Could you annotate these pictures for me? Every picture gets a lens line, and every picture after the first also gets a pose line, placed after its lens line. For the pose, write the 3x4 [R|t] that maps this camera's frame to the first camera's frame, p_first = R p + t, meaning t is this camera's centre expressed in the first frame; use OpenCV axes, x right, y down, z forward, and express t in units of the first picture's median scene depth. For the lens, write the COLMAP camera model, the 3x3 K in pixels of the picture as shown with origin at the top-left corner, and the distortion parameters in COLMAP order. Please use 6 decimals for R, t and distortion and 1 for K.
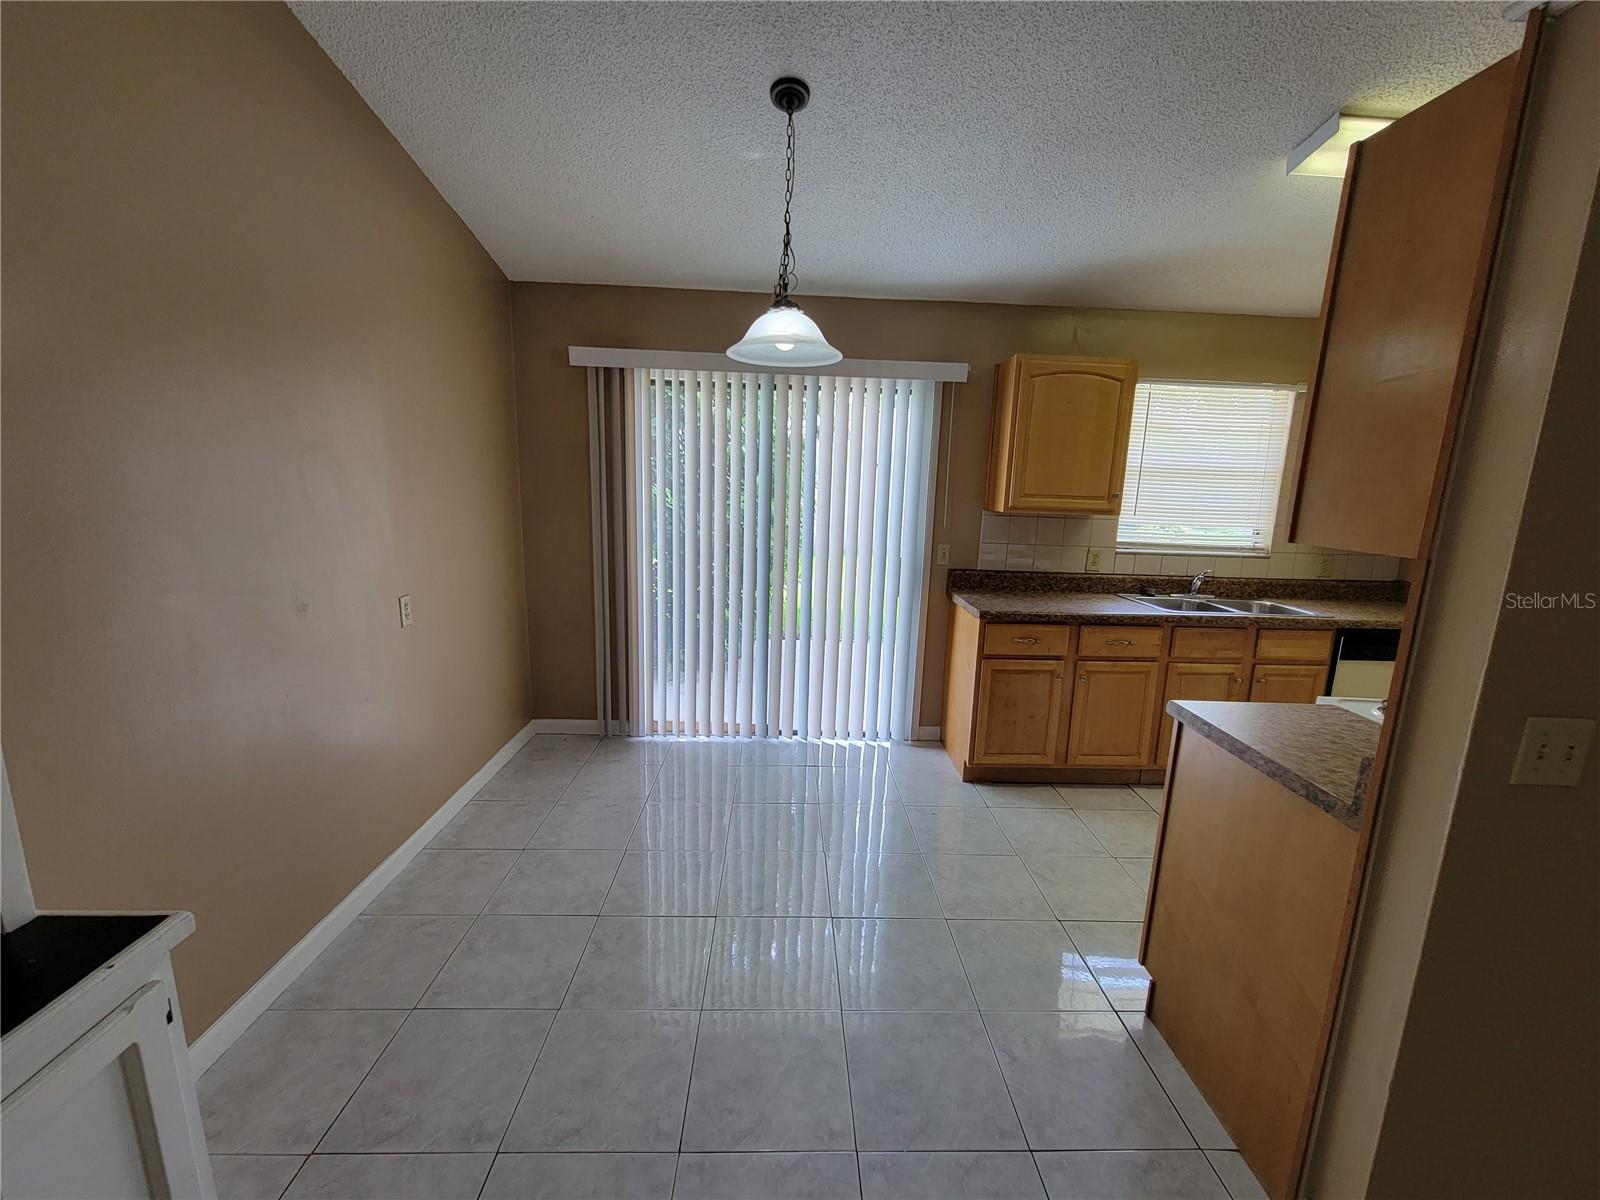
lens RADIAL K [[661.0, 0, 810.5], [0, 661.0, 600.2], [0, 0, 1]] dist [-0.005065, 0.000655]
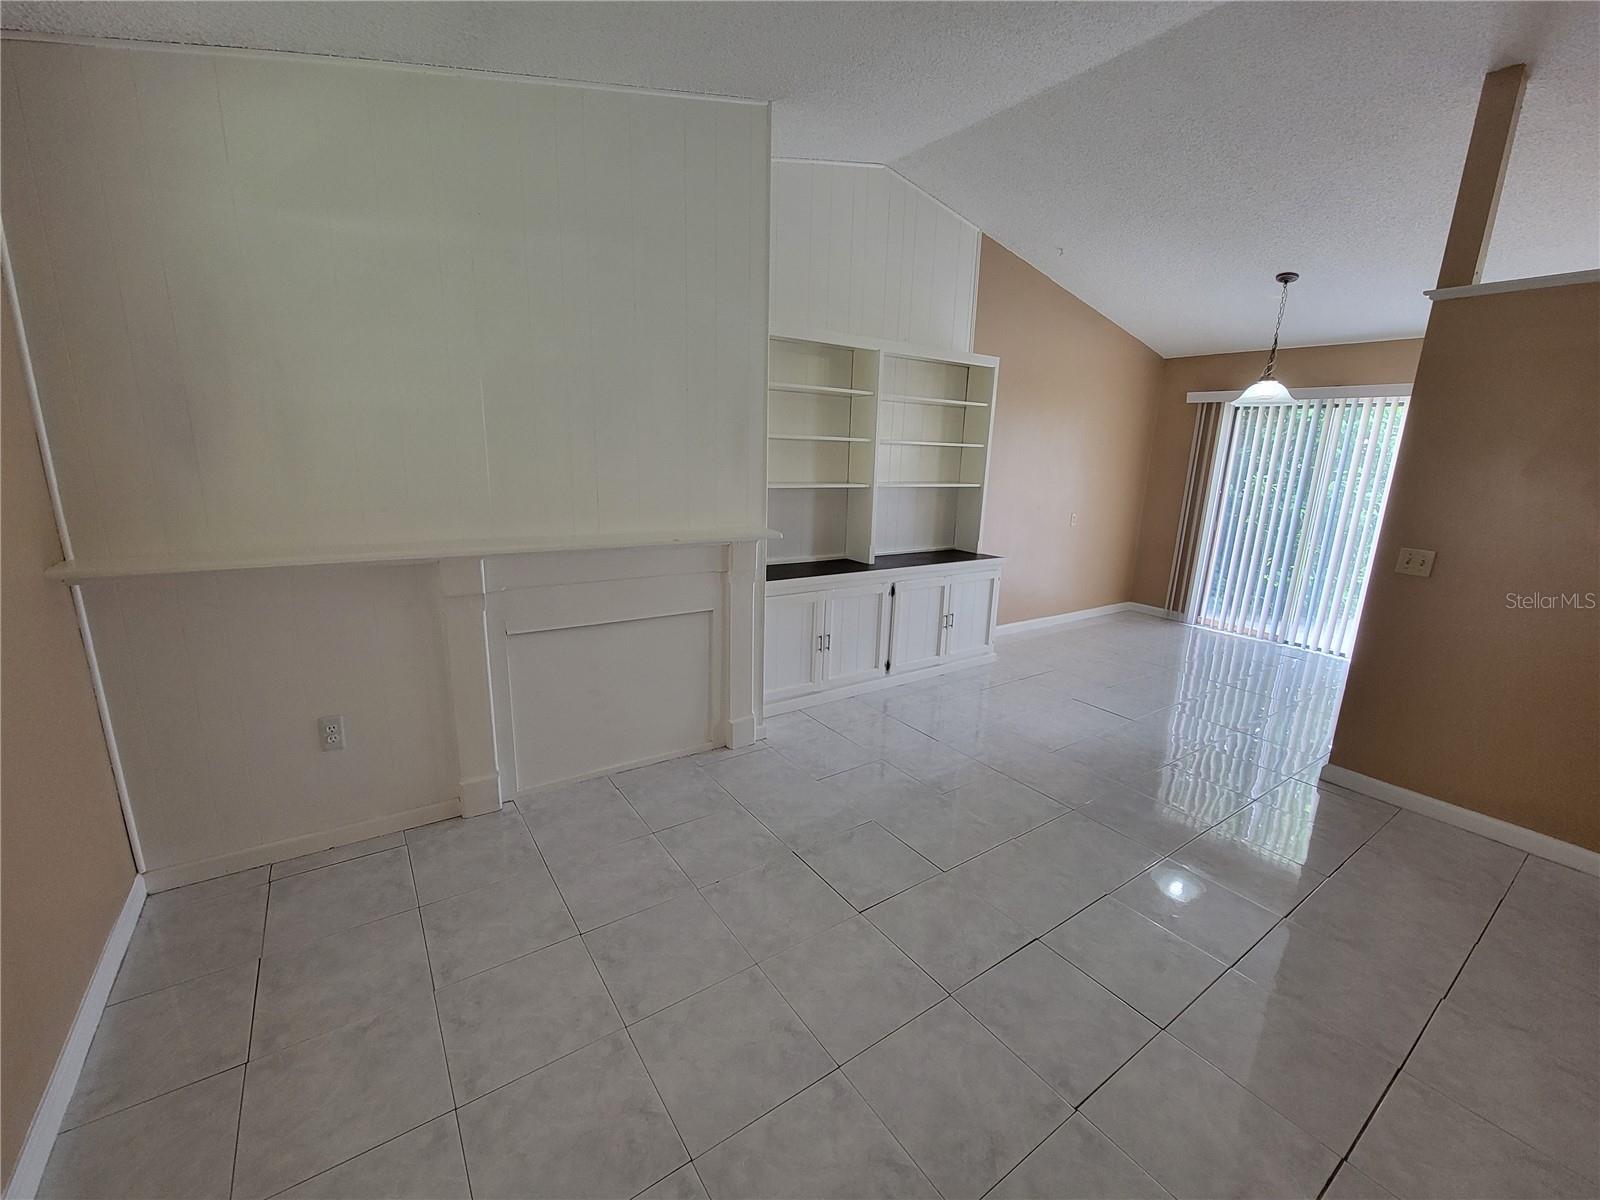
lens RADIAL K [[661.0, 0, 810.5], [0, 661.0, 600.2], [0, 0, 1]] dist [-0.005065, 0.000655]
pose [[0.545068, 0.177666, -0.819351, 0.635155], [-0.174161, 0.979964, 0.096633, 0.173986], [0.820103, 0.090028, 0.565090, -0.800523]]
